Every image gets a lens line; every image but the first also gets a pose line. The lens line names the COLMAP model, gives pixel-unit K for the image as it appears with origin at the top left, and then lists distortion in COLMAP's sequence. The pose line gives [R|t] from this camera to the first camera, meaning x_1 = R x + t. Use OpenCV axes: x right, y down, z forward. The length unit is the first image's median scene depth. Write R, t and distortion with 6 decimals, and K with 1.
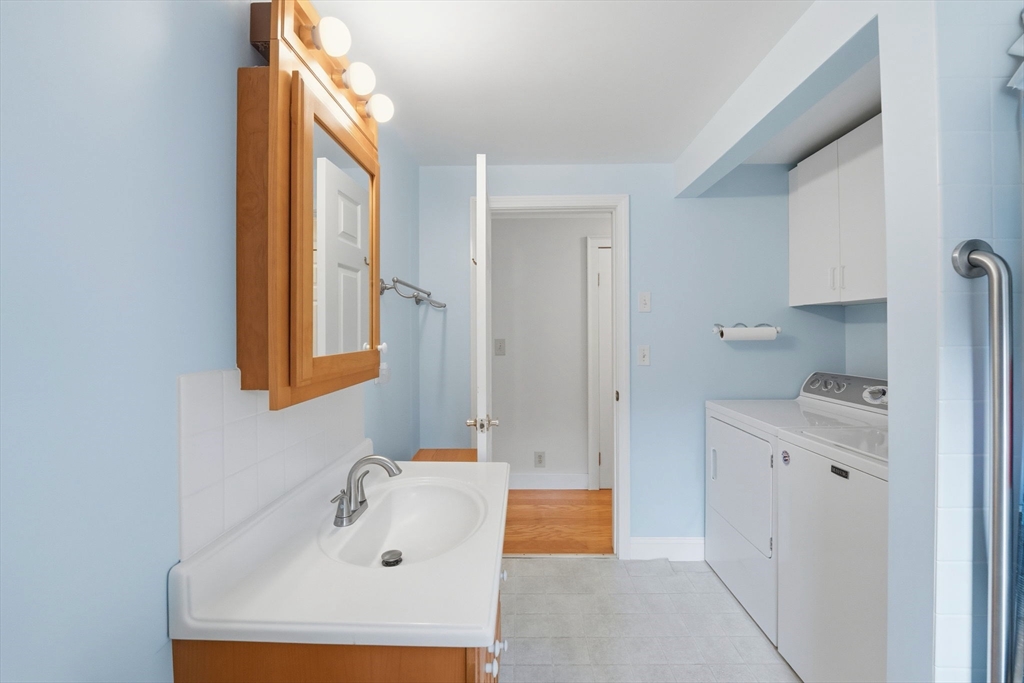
lens RADIAL K [[428.2, 0, 515.5], [0, 428.2, 334.6], [0, 0, 1]] dist [-0.011883, 0.000077]
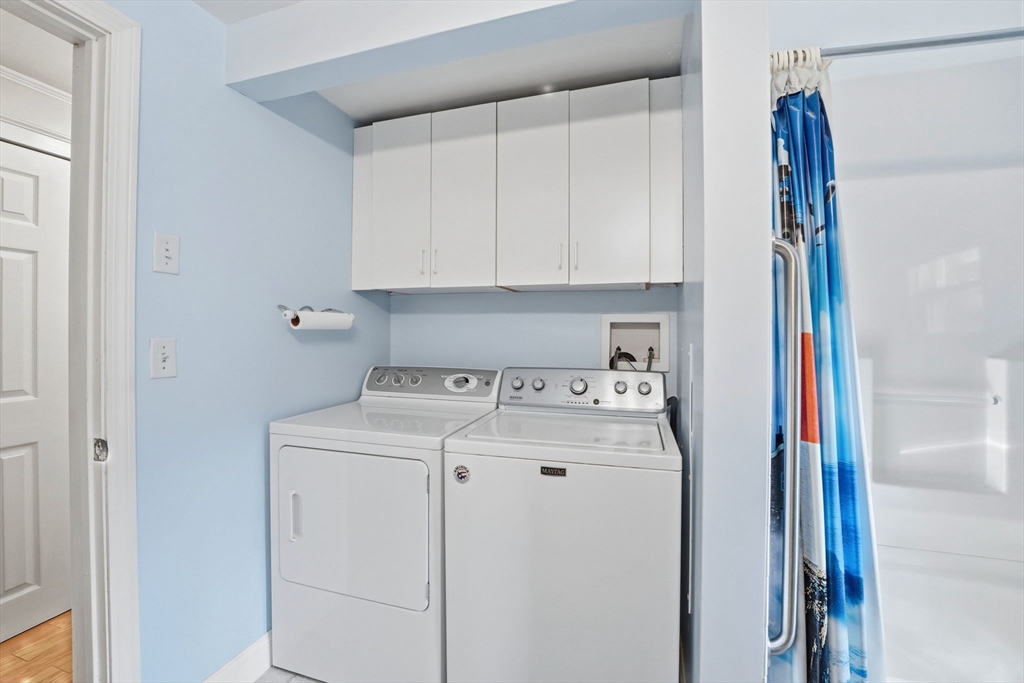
lens RADIAL K [[430.4, 0, 509.2], [0, 430.4, 328.2], [0, 0, 1]] dist [-0.011607, 0.000085]
pose [[0.281622, 0.013072, 0.959436, -0.076625], [-0.002457, 0.999914, -0.012902, 0.019572], [-0.959522, 0.001277, 0.281630, 0.480140]]
